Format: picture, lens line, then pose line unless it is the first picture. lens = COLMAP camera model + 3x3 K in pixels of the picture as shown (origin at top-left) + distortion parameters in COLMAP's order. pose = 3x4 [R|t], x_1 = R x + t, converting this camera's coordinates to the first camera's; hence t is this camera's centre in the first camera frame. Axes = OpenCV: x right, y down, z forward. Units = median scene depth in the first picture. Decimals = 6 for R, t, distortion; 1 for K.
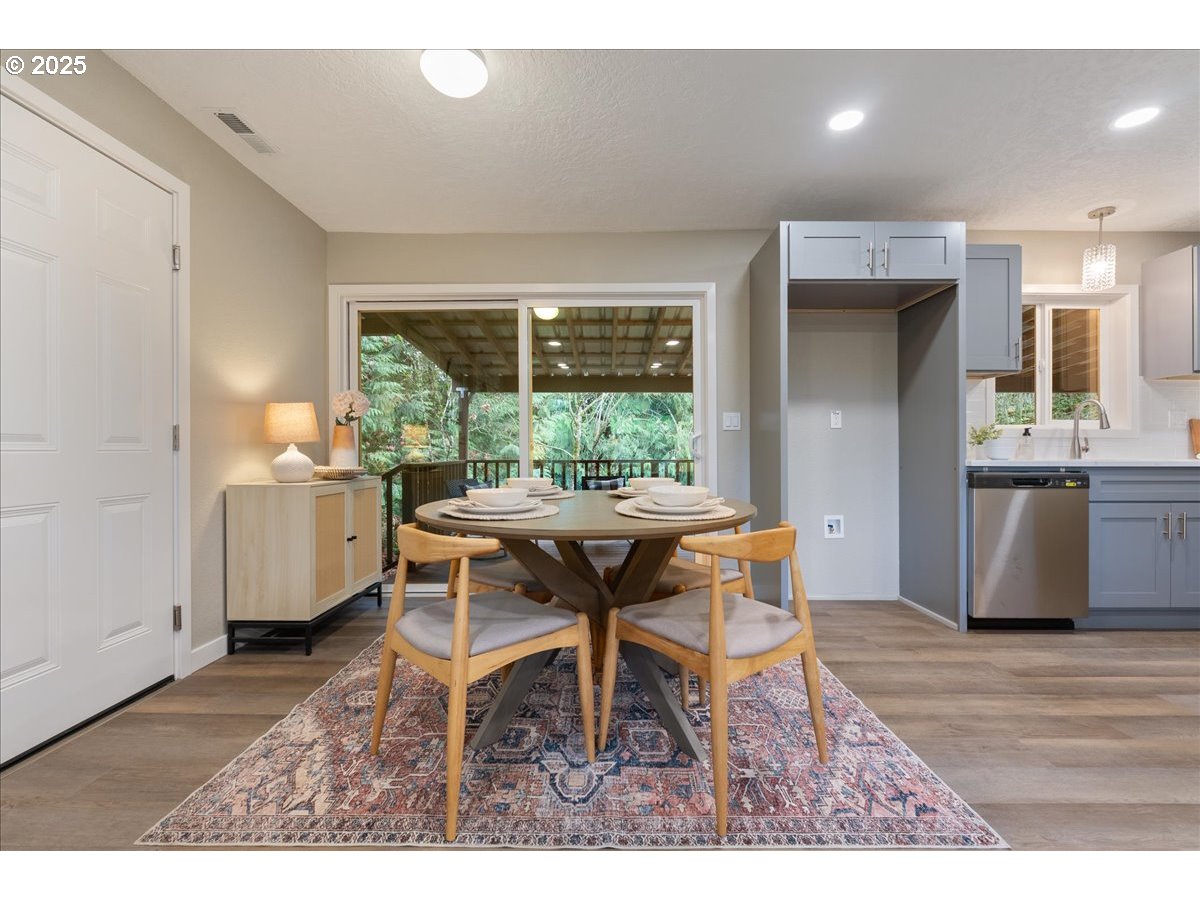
lens RADIAL K [[527.7, 0, 598.4], [0, 527.7, 451.6], [0, 0, 1]] dist [-0.002251, -0.000446]
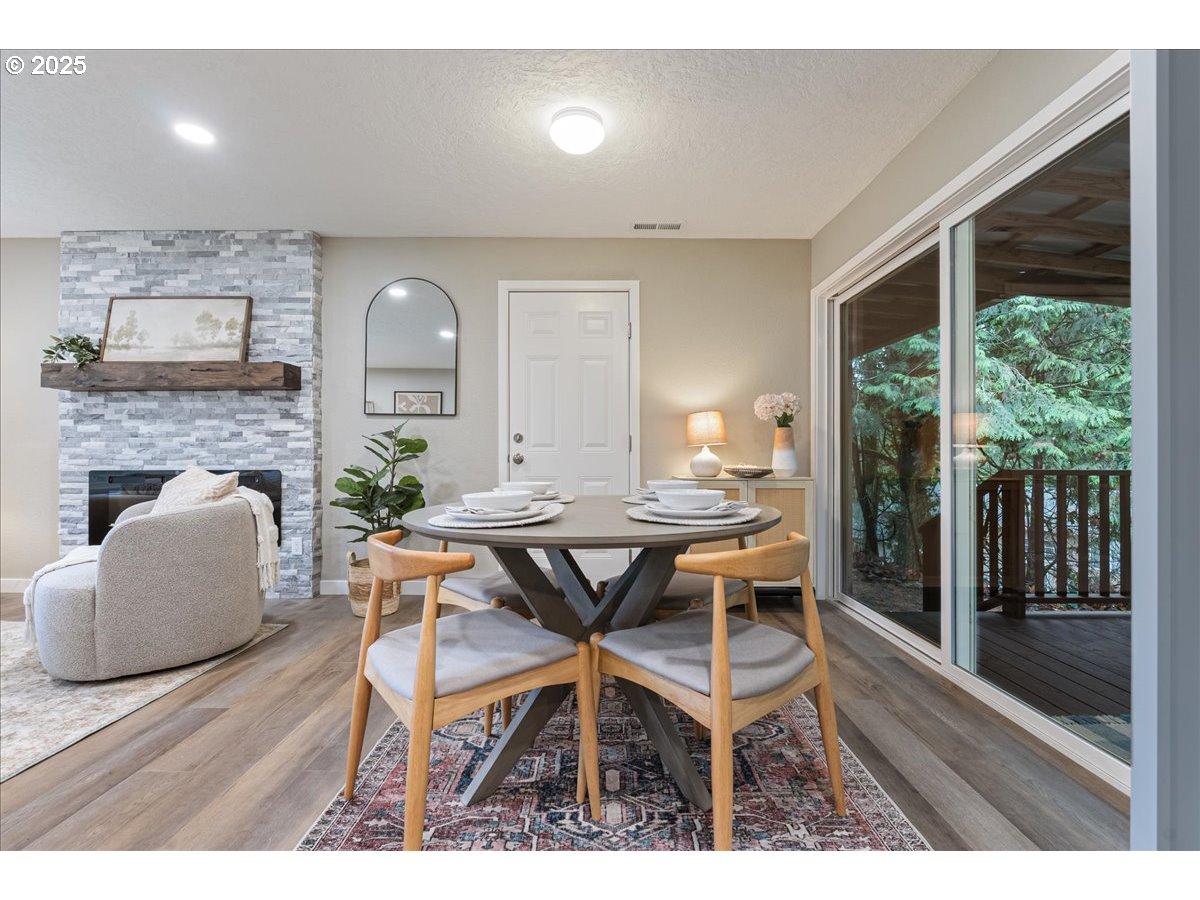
lens RADIAL K [[527.7, 0, 598.4], [0, 527.7, 451.6], [0, 0, 1]] dist [-0.002251, -0.000446]
pose [[0.001212, -0.003356, -0.999994, 0.725319], [-0.002506, 0.999991, -0.003359, 0.004356], [0.999996, 0.002510, 0.001203, 0.824490]]
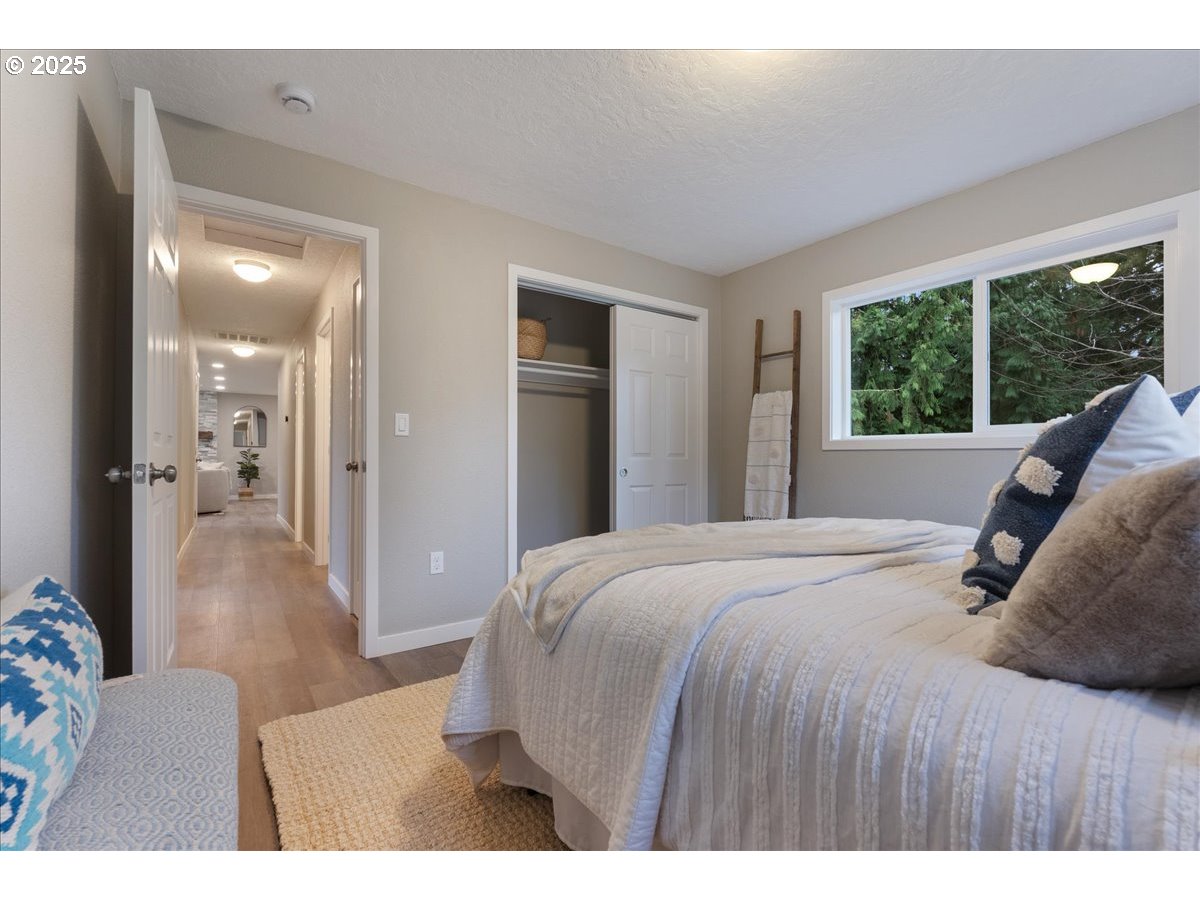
lens RADIAL K [[527.7, 0, 598.4], [0, 527.7, 451.6], [0, 0, 1]] dist [-0.002251, -0.000446]
pose [[0.580888, -0.001225, -0.813983, 5.197164], [-0.005231, 0.999973, -0.005239, -0.041727], [0.813967, 0.007301, 0.580865, 0.095903]]
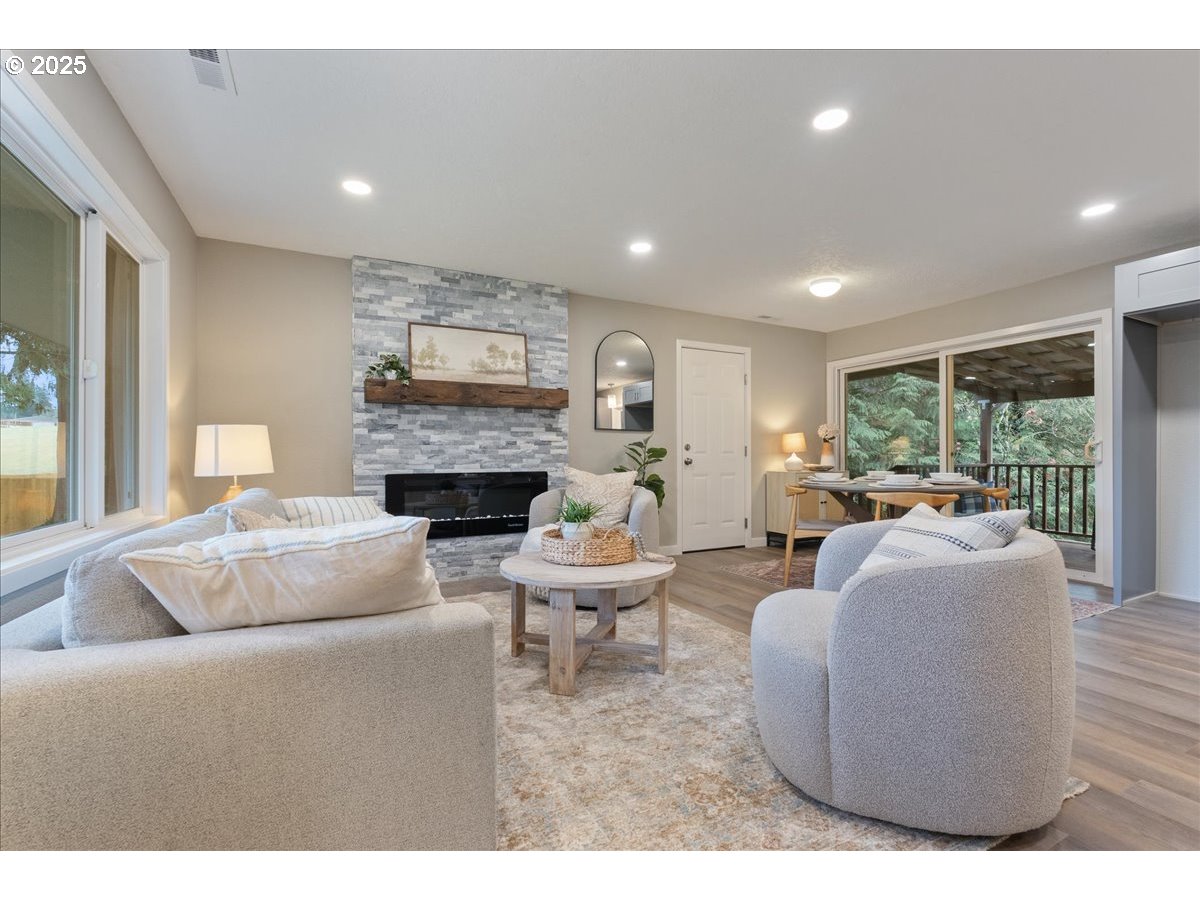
lens RADIAL K [[532.6, 0, 599.2], [0, 532.6, 456.5], [0, 0, 1]] dist [-0.001786, -0.000131]
pose [[0.458425, 0.000310, -0.888733, 1.028492], [-0.000200, 1.000000, 0.000246, -0.000439], [0.888733, 0.000065, 0.458425, -0.709850]]
